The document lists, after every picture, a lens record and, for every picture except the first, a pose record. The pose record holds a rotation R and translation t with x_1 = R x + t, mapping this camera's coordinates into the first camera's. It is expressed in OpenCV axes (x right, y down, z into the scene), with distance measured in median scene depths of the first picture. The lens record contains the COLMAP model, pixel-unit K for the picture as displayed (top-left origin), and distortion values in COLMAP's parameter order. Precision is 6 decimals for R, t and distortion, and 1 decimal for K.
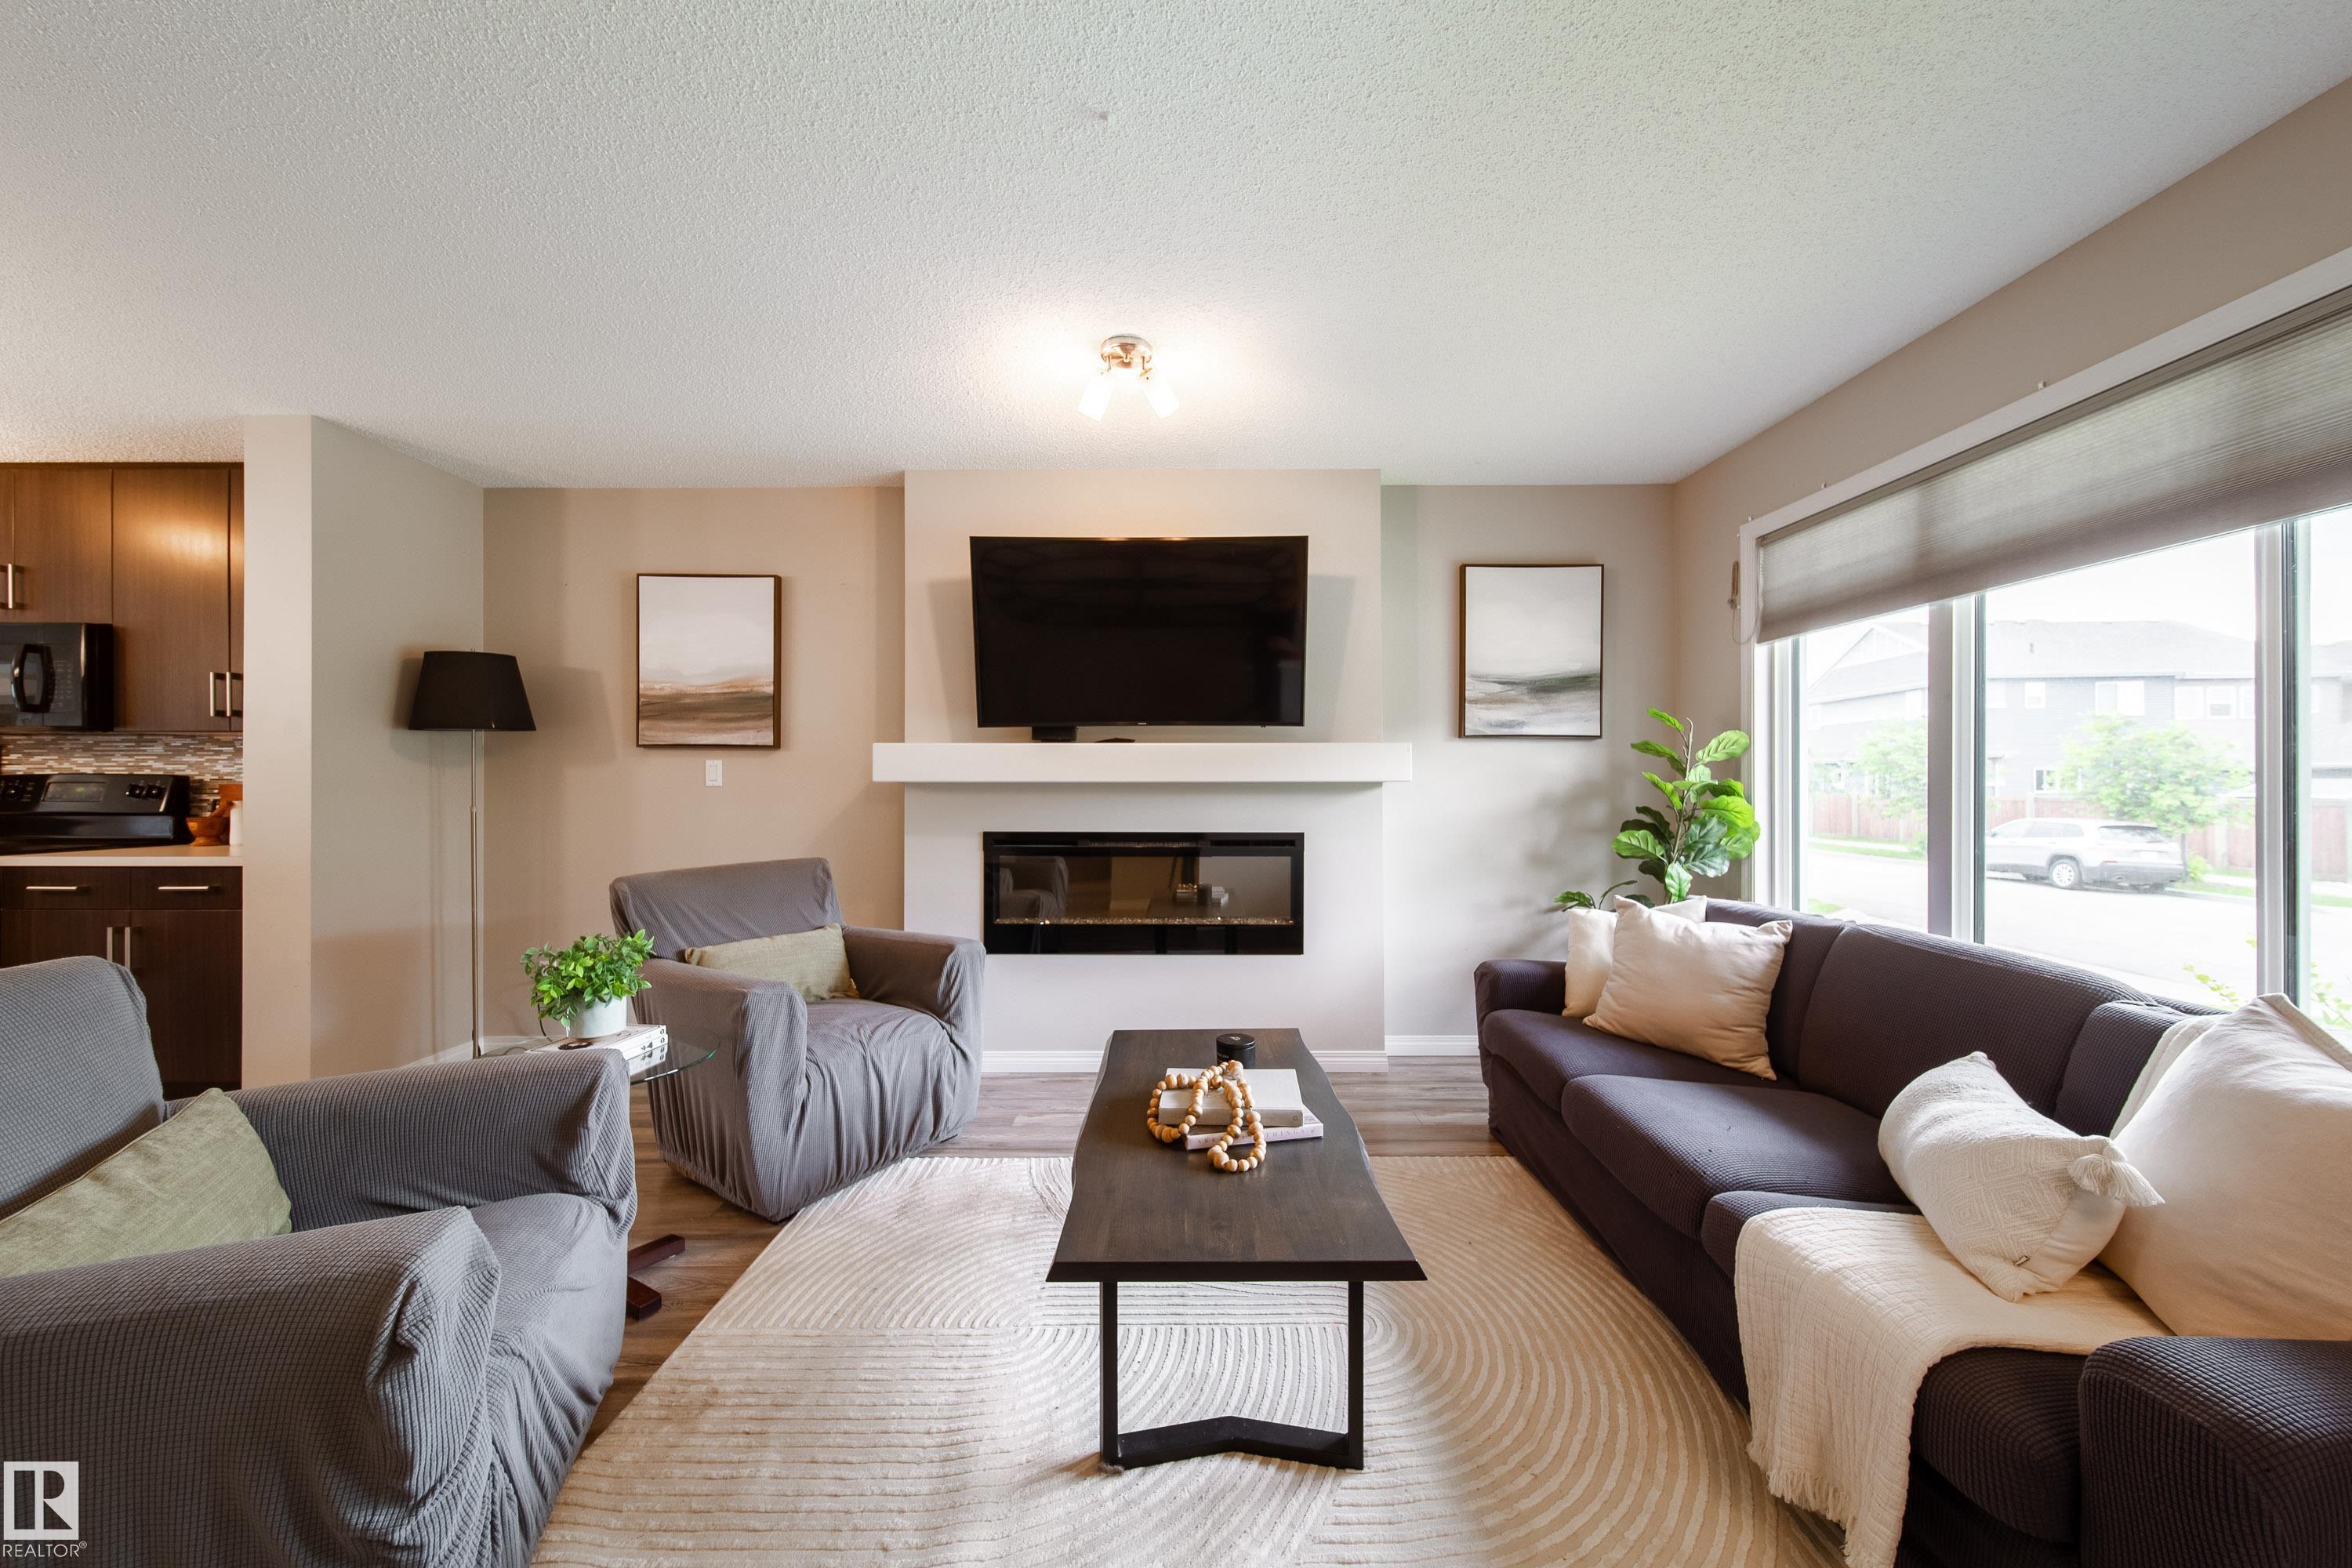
lens RADIAL K [[840.8, 0, 1180.8], [0, 840.8, 784.7], [0, 0, 1]] dist [0.003708, -0.001600]
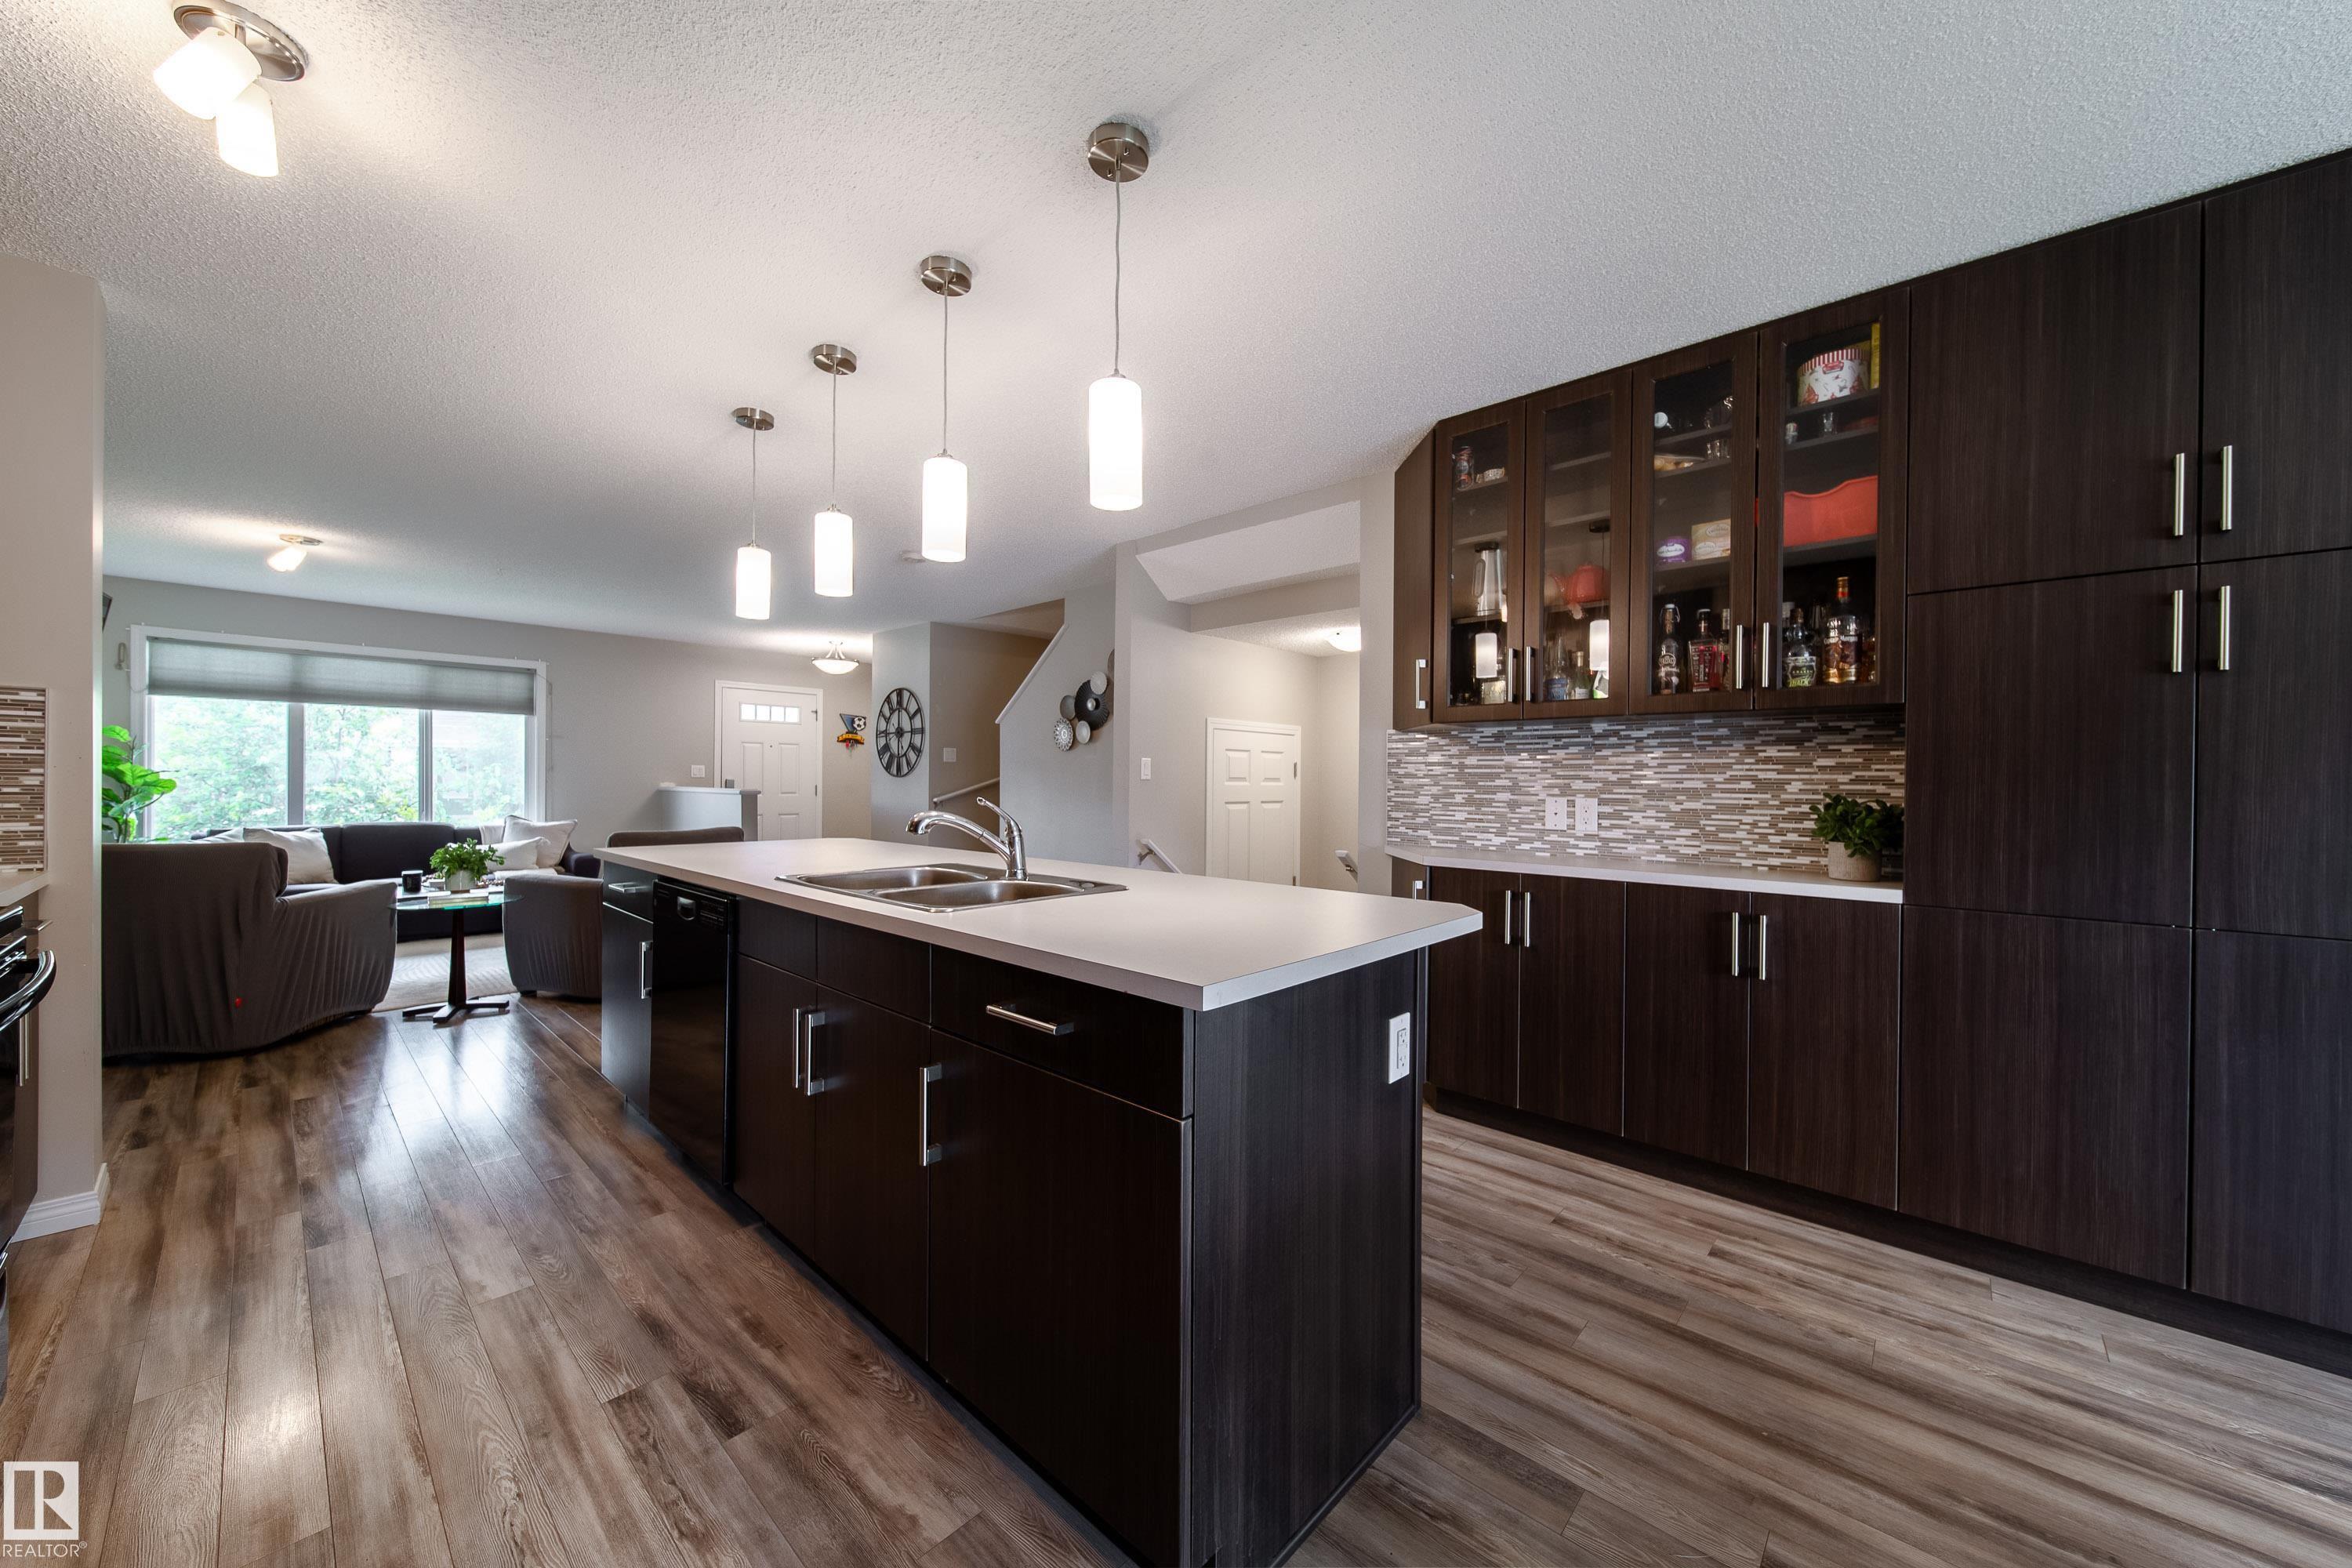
lens RADIAL K [[840.8, 0, 1180.8], [0, 840.8, 784.7], [0, 0, 1]] dist [0.003708, -0.001600]
pose [[-0.737586, -0.008879, 0.675194, -2.111895], [-0.007627, 0.999959, 0.004819, 0.000804], [-0.675210, -0.001595, -0.737624, 0.809508]]
